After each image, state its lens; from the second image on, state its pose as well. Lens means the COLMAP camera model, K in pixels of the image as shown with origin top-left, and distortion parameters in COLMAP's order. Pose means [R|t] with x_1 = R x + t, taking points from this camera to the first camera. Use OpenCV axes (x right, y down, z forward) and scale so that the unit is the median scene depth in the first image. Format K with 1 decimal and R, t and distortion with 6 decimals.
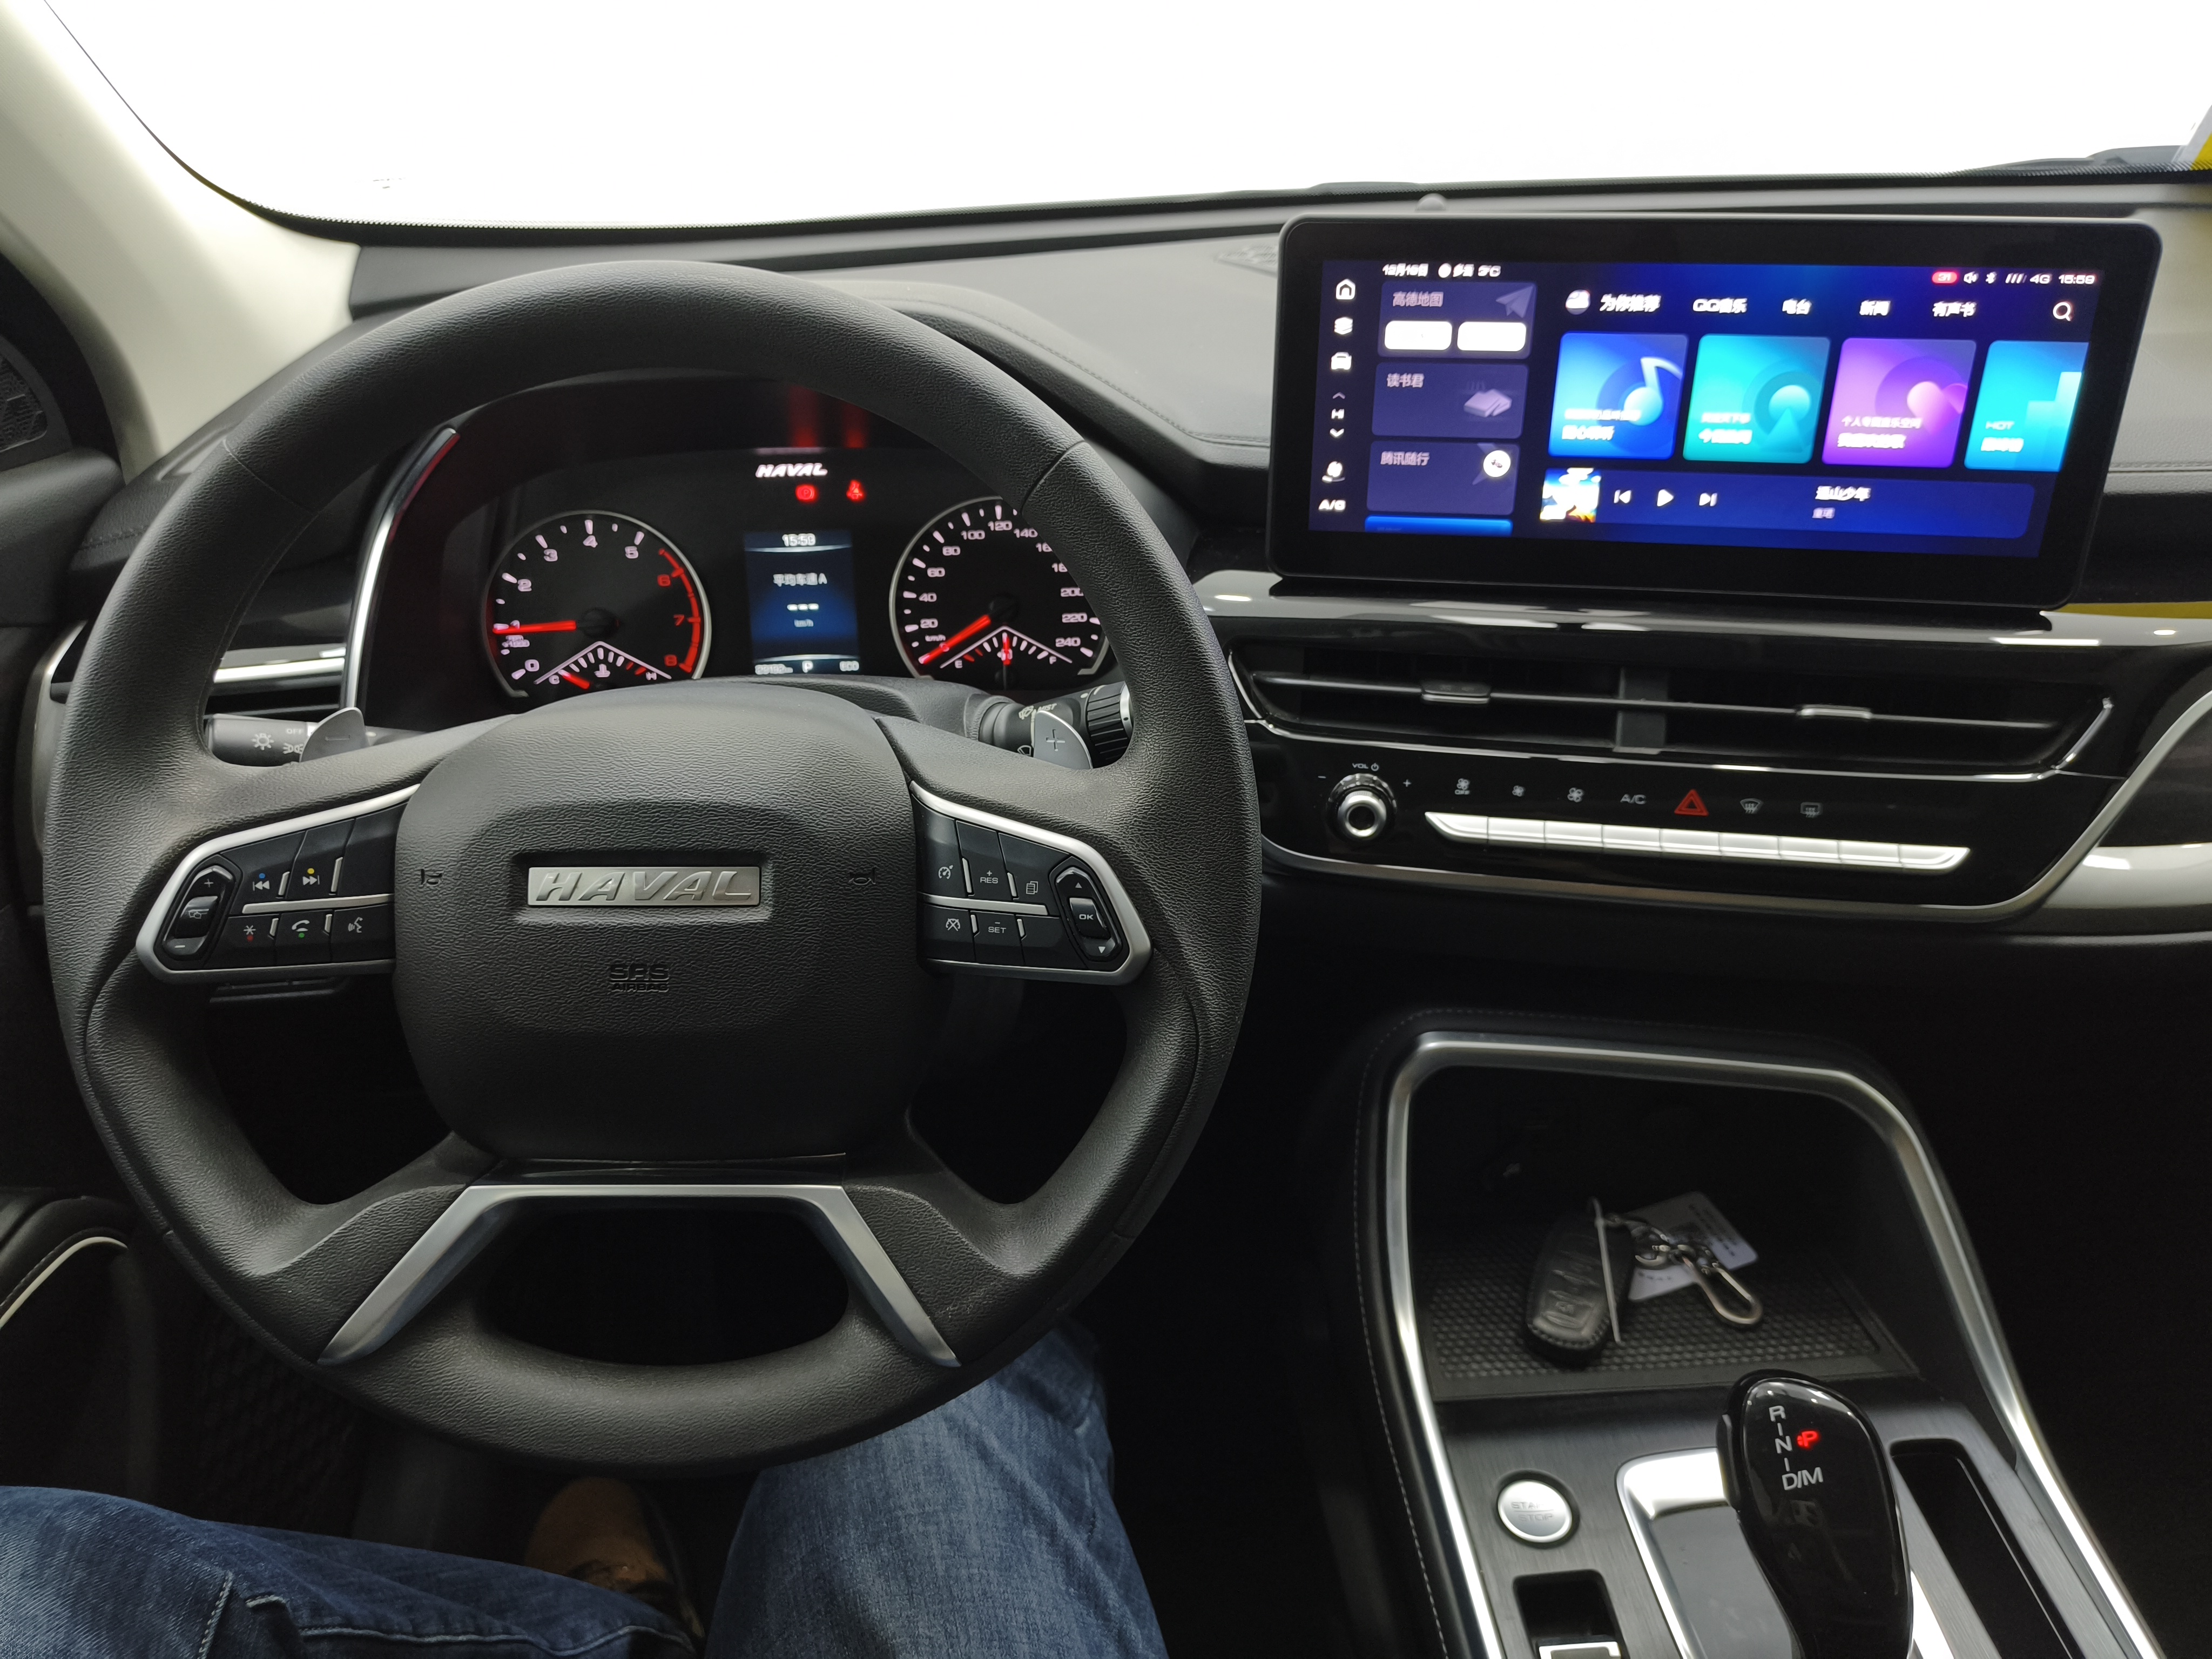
lens RADIAL K [[1514.8, 0, 1106.0], [0, 1514.8, 834.1], [0, 0, 1]] dist [0.038459, -0.058713]
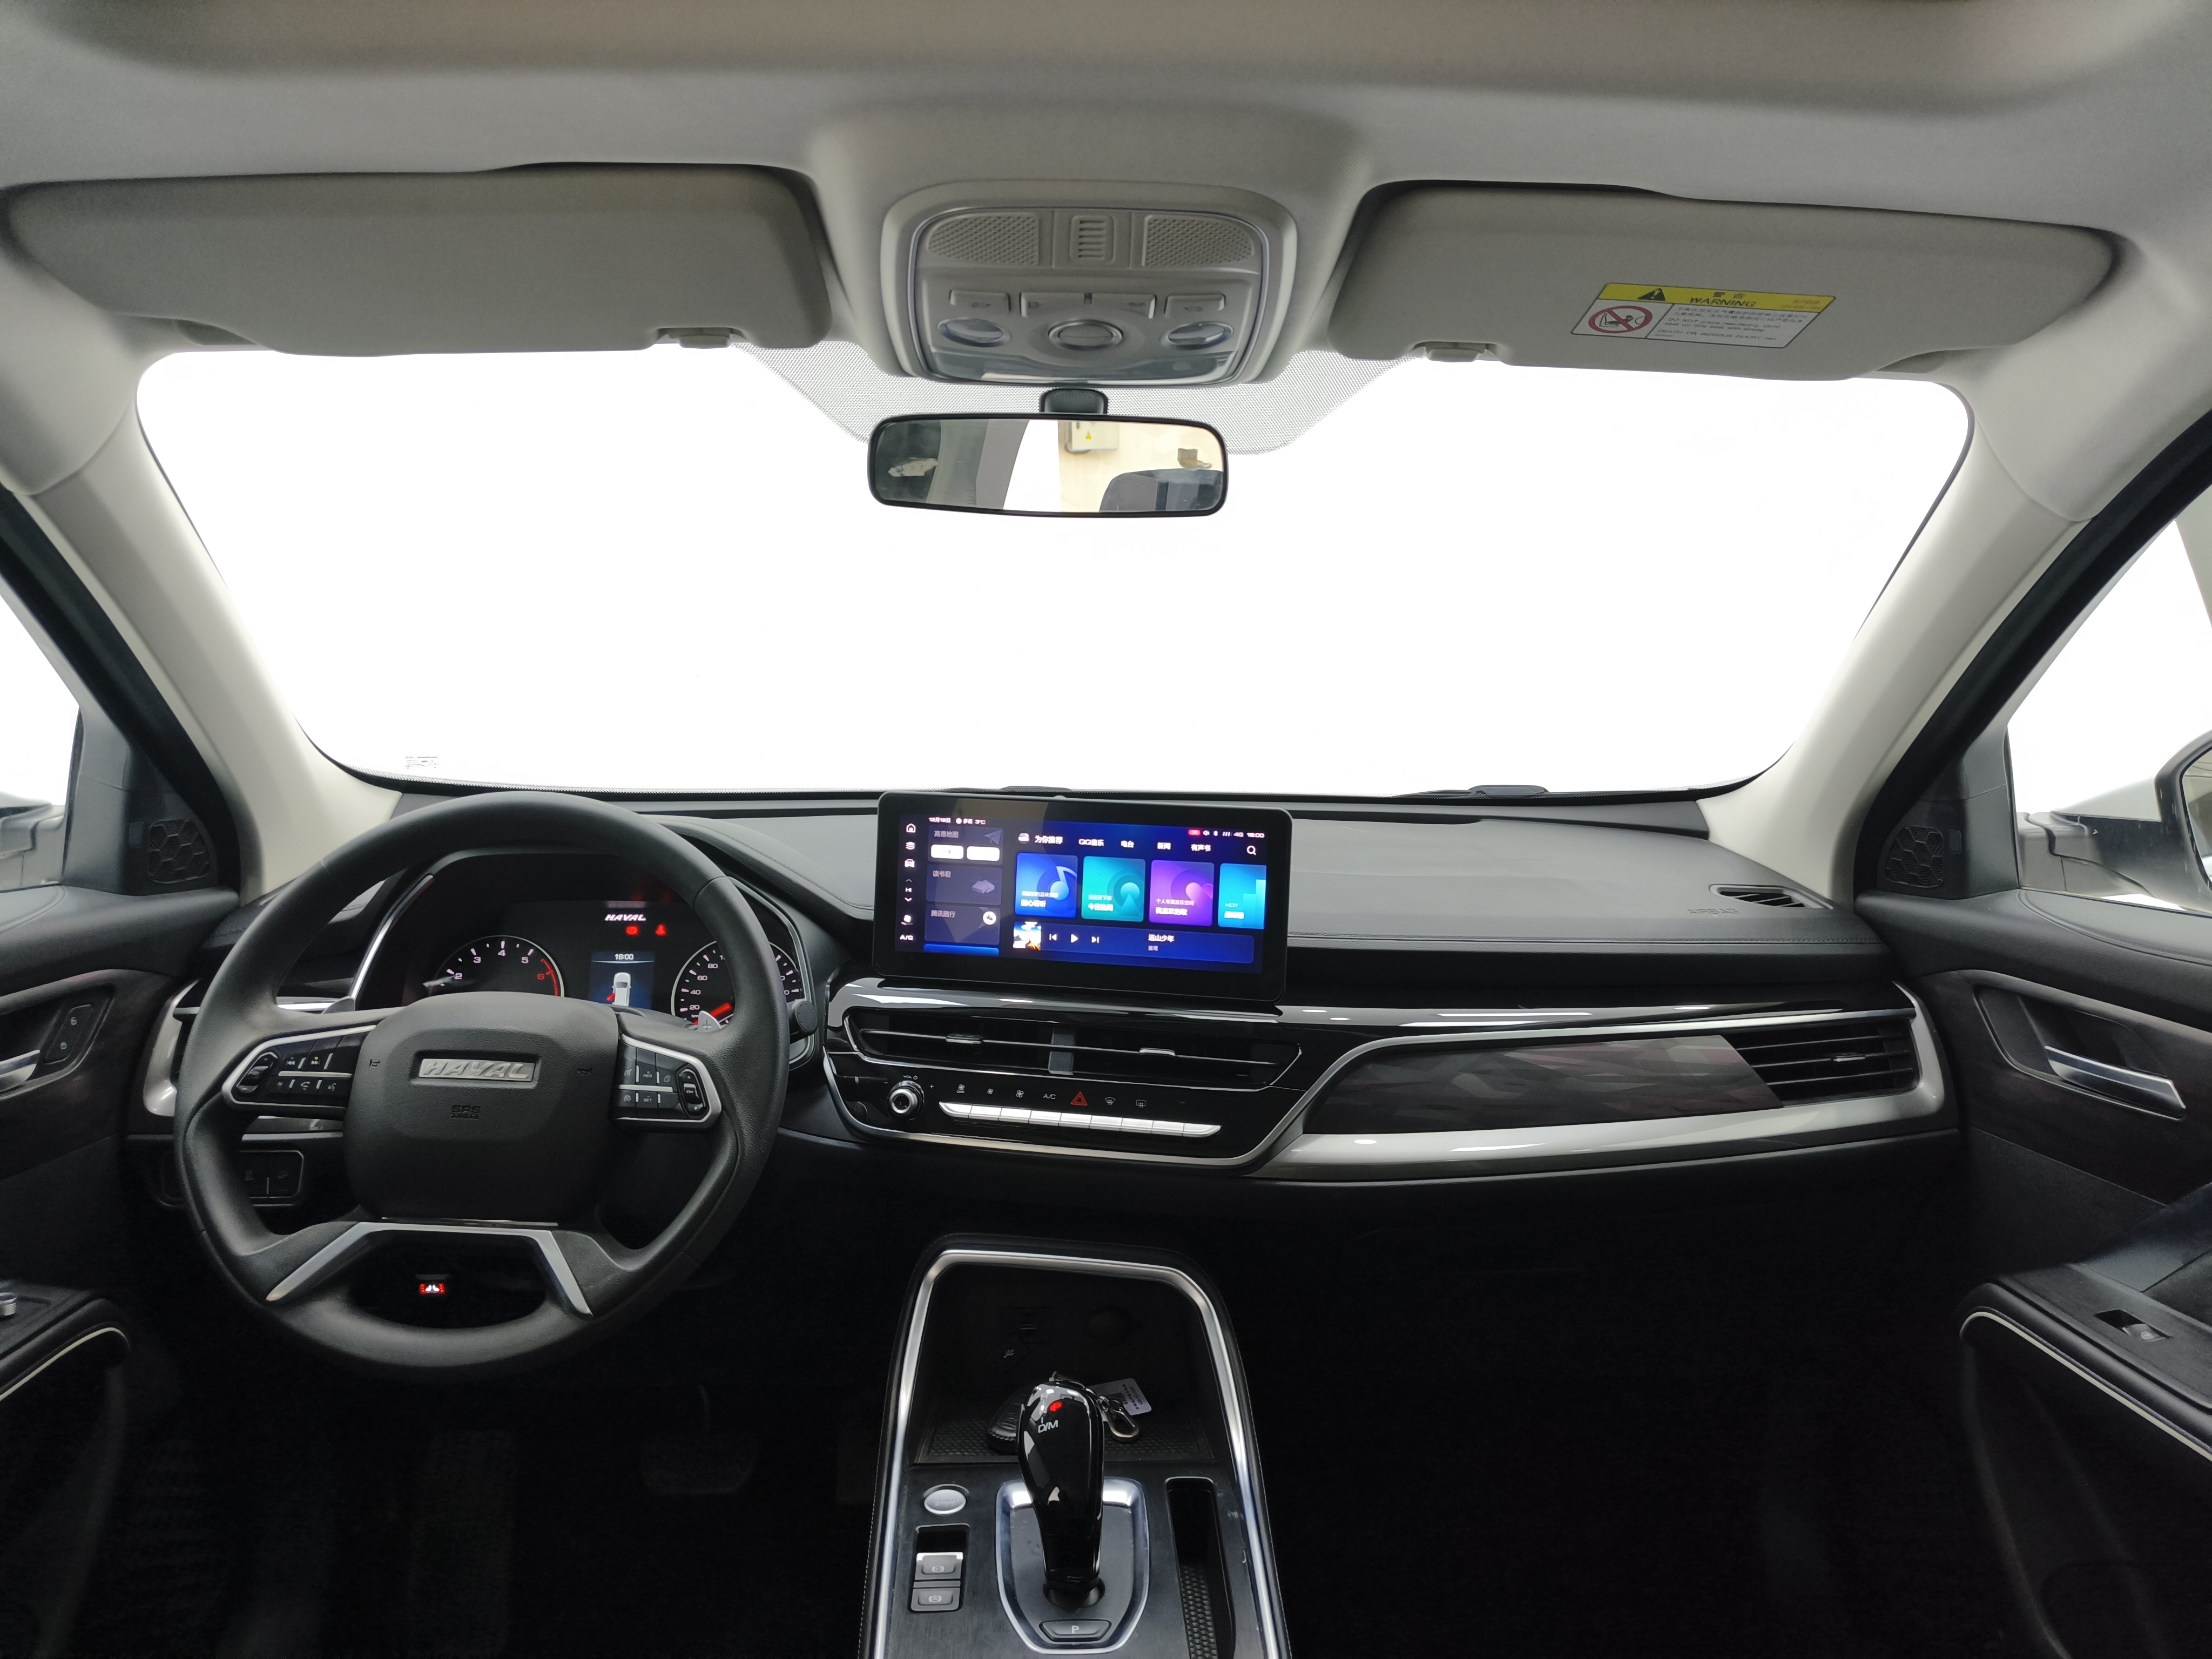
lens RADIAL K [[1514.8, 0, 1111.6], [0, 1514.8, 839.0], [0, 0, 1]] dist [0.038459, -0.058713]
pose [[0.999081, 0.042119, 0.007883, 0.366206], [-0.036238, 0.928661, -0.369154, 0.330800], [-0.022869, 0.368530, 0.929335, -0.733494]]
